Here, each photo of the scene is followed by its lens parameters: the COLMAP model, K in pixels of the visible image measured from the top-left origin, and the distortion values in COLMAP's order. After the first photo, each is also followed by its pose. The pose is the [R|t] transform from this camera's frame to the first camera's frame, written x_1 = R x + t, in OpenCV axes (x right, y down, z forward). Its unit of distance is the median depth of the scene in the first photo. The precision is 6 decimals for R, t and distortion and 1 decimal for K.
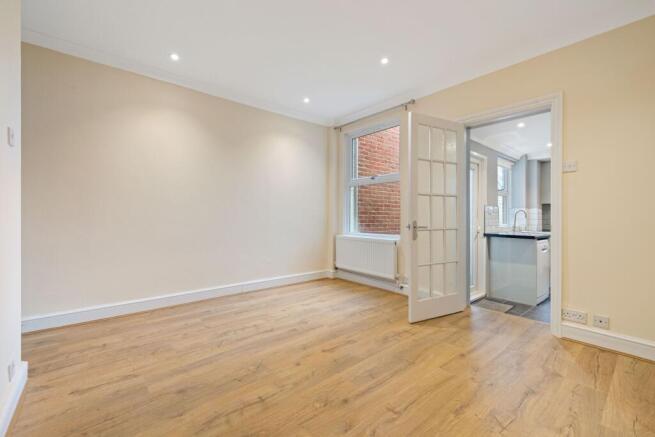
lens RADIAL K [[275.9, 0, 324.7], [0, 275.9, 214.3], [0, 0, 1]] dist [0.002121, 0.000170]
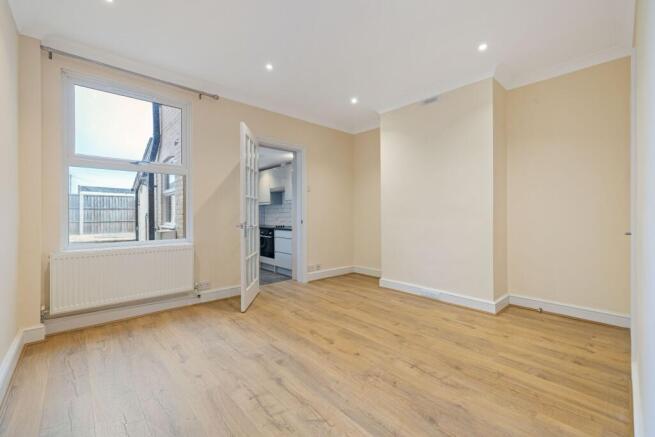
lens RADIAL K [[275.9, 0, 324.7], [0, 275.9, 214.3], [0, 0, 1]] dist [0.002121, 0.000170]
pose [[-0.033087, -0.002424, 0.999450, -0.920018], [-0.004416, 0.999988, 0.002279, -0.005308], [-0.999443, -0.004338, -0.033097, 0.915849]]
